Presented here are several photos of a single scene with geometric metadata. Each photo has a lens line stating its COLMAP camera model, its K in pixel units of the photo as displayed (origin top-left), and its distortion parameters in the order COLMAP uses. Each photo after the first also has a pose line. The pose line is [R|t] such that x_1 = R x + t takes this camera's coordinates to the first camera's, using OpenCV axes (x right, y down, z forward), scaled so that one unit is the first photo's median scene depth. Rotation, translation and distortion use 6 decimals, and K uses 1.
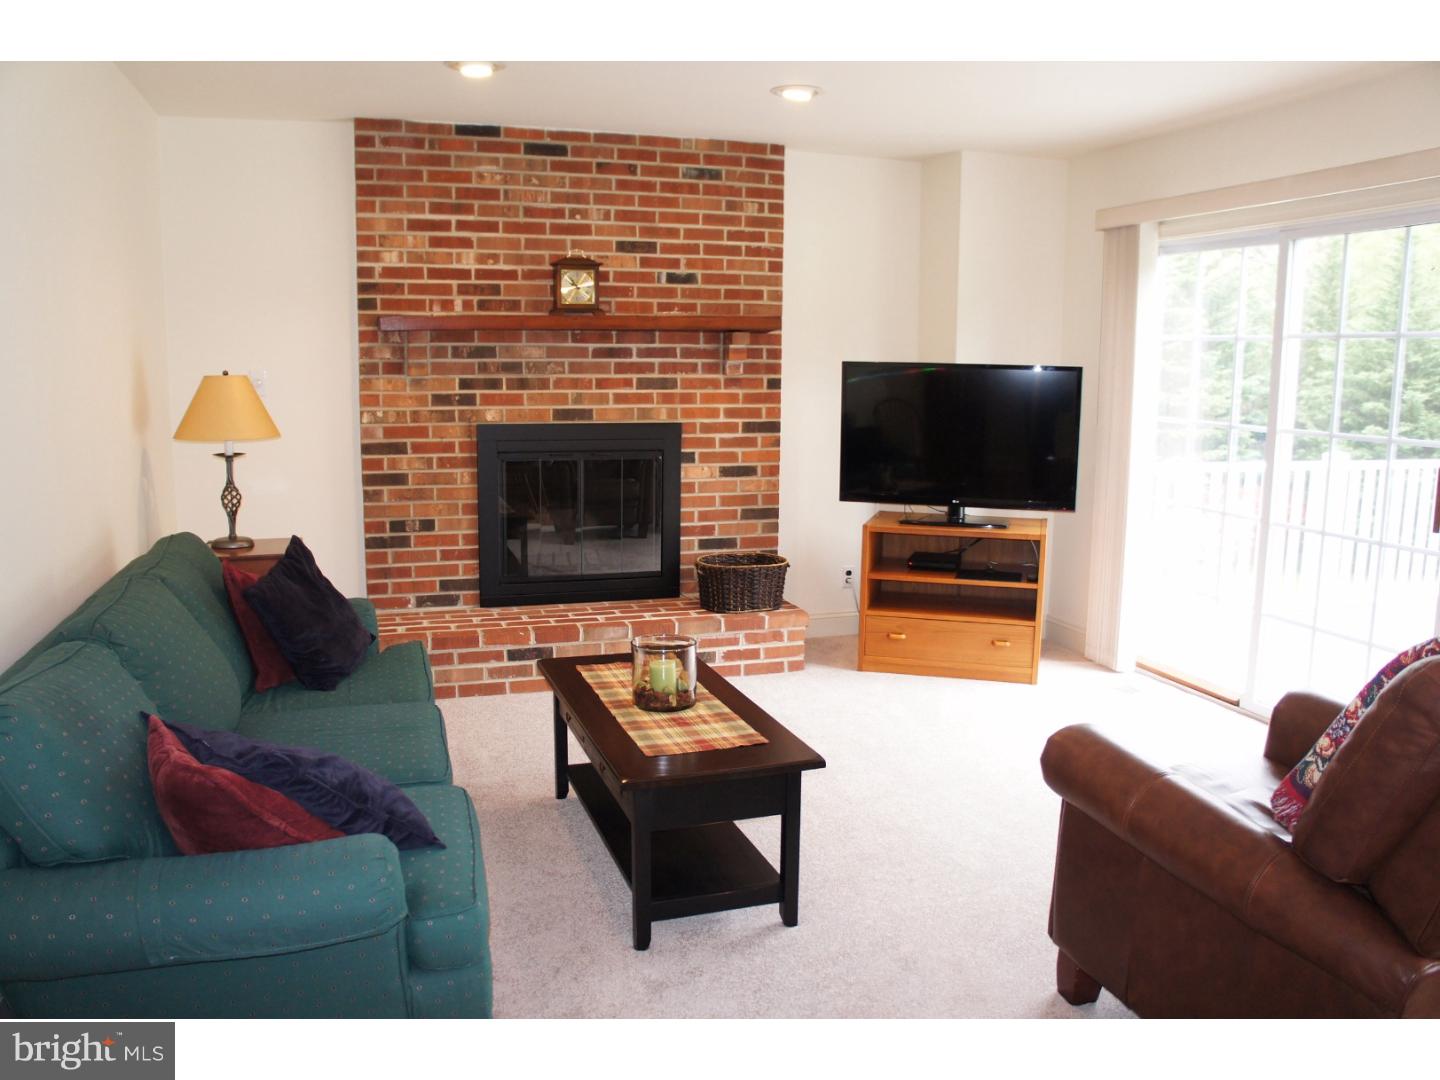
lens RADIAL K [[1141.9, 0, 728.1], [0, 1141.9, 536.2], [0, 0, 1]] dist [-0.174902, 0.125889]
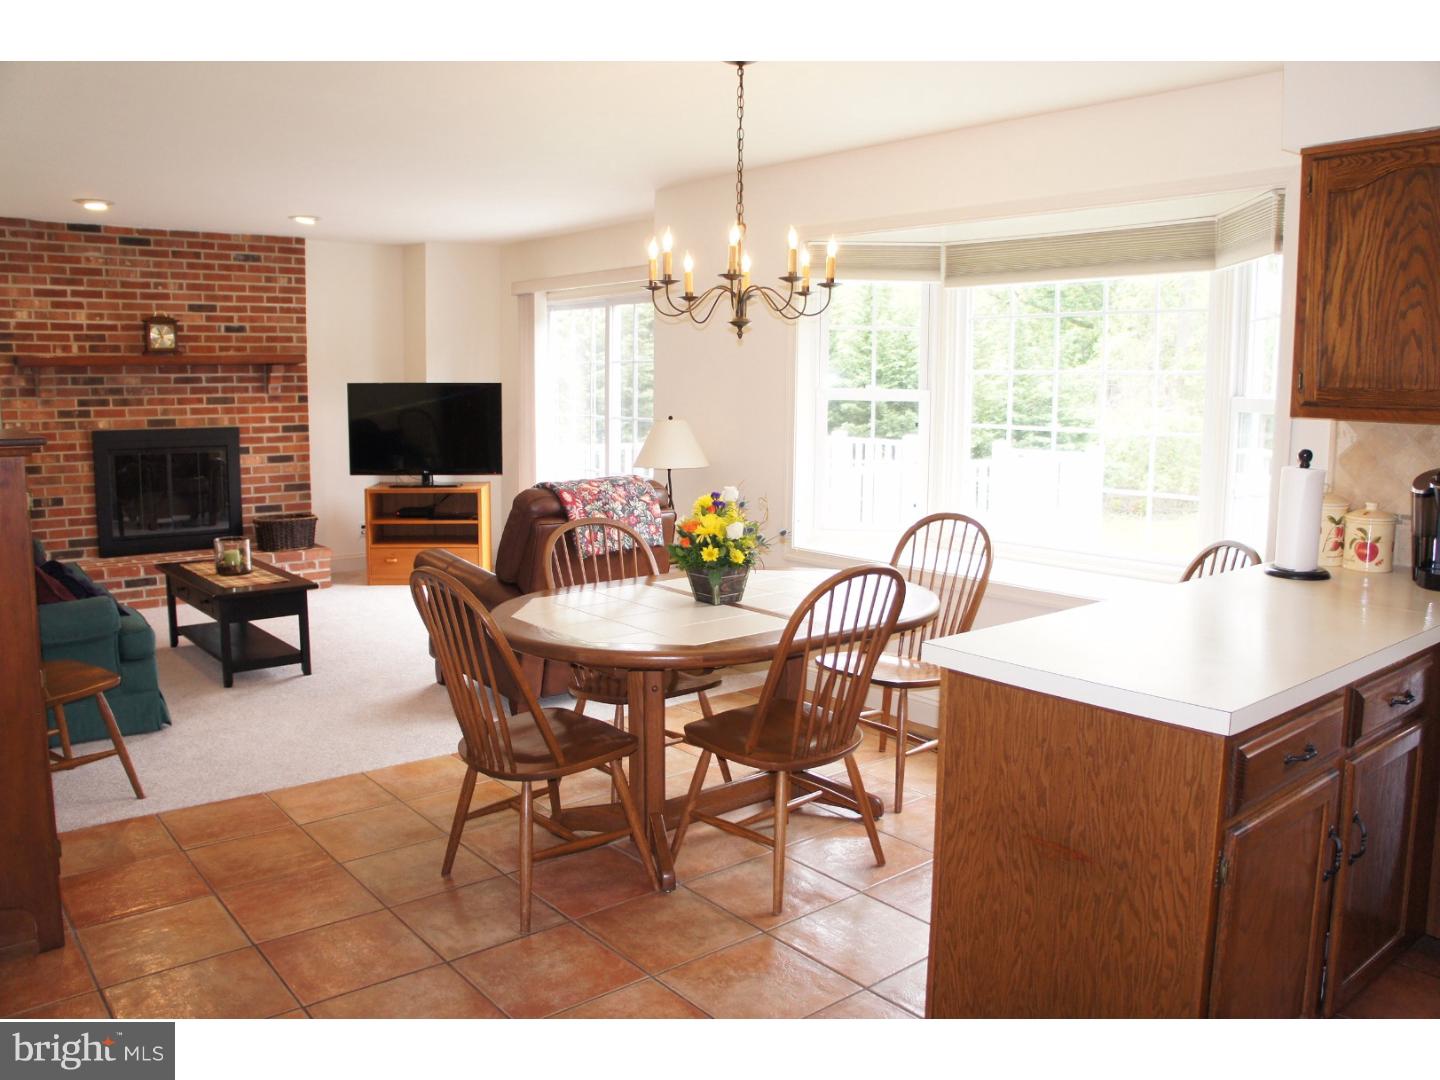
lens RADIAL K [[1141.9, 0, 728.1], [0, 1141.9, 536.2], [0, 0, 1]] dist [-0.174902, 0.125889]
pose [[0.935766, -0.050572, 0.348977, 0.045847], [0.054063, 0.998538, -0.000265, 0.079179], [-0.348453, 0.019114, 0.937131, -0.581660]]
